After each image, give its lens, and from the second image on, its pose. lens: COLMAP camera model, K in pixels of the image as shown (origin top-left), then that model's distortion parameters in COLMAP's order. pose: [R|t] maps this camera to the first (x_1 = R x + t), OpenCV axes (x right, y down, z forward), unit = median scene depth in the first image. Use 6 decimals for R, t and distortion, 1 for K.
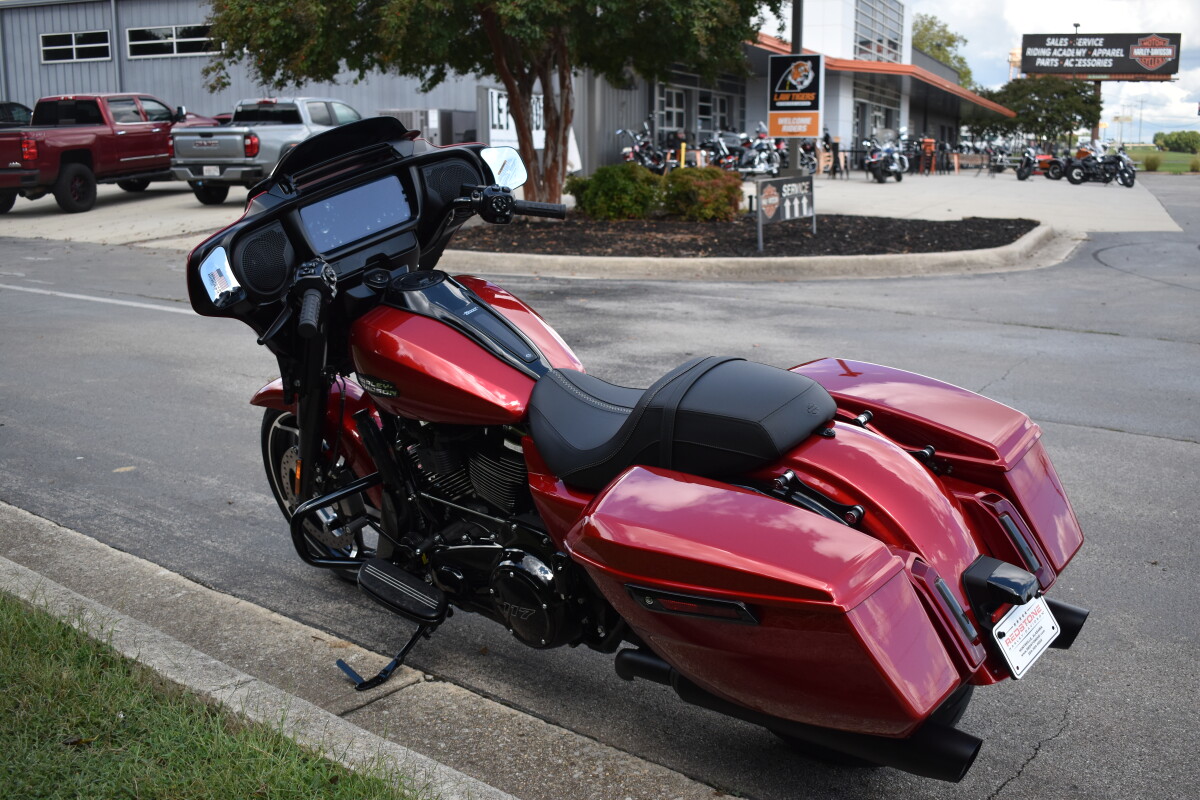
lens RADIAL K [[1290.9, 0, 598.5], [0, 1290.9, 399.7], [0, 0, 1]] dist [-0.068456, 0.000000]
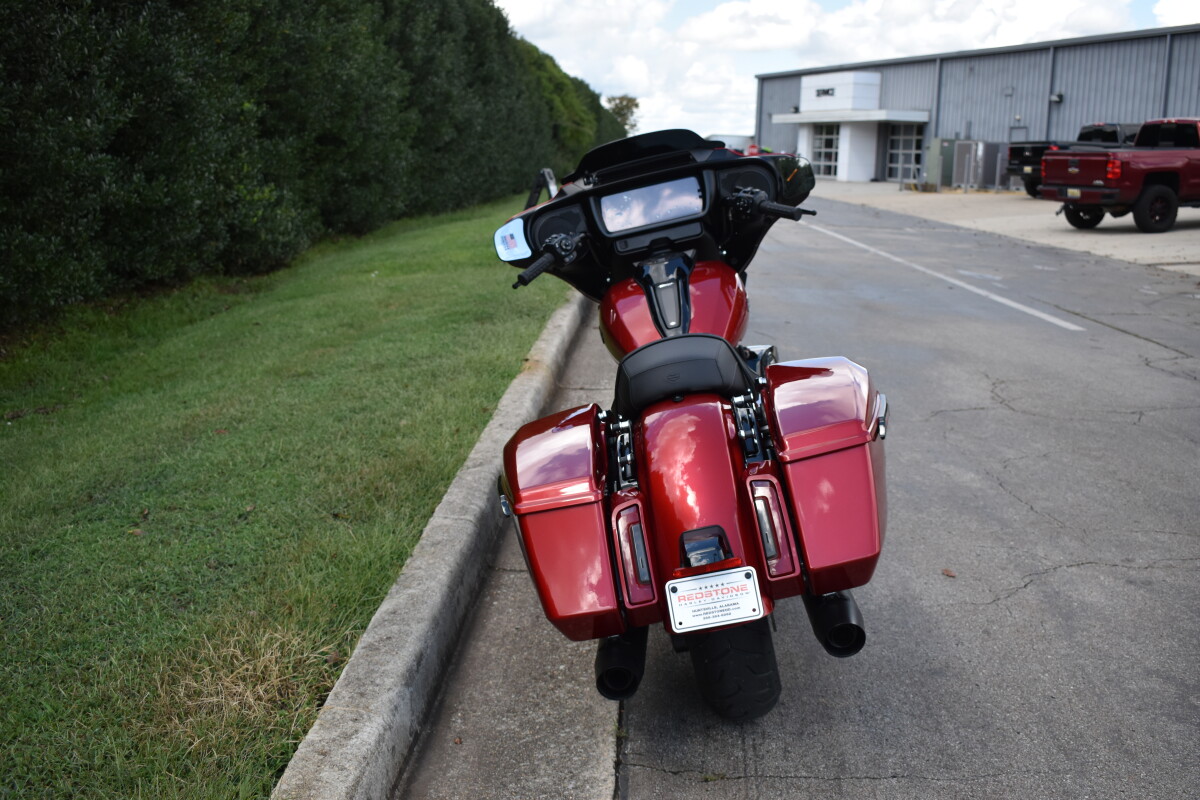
lens RADIAL K [[1290.9, 0, 603.7], [0, 1290.9, 400.1], [0, 0, 1]] dist [-0.068456, 0.000000]
pose [[0.626928, 0.161519, -0.762151, 0.118279], [-0.175123, 0.982454, 0.064155, -0.004128], [0.759140, 0.093250, 0.644213, 0.023467]]
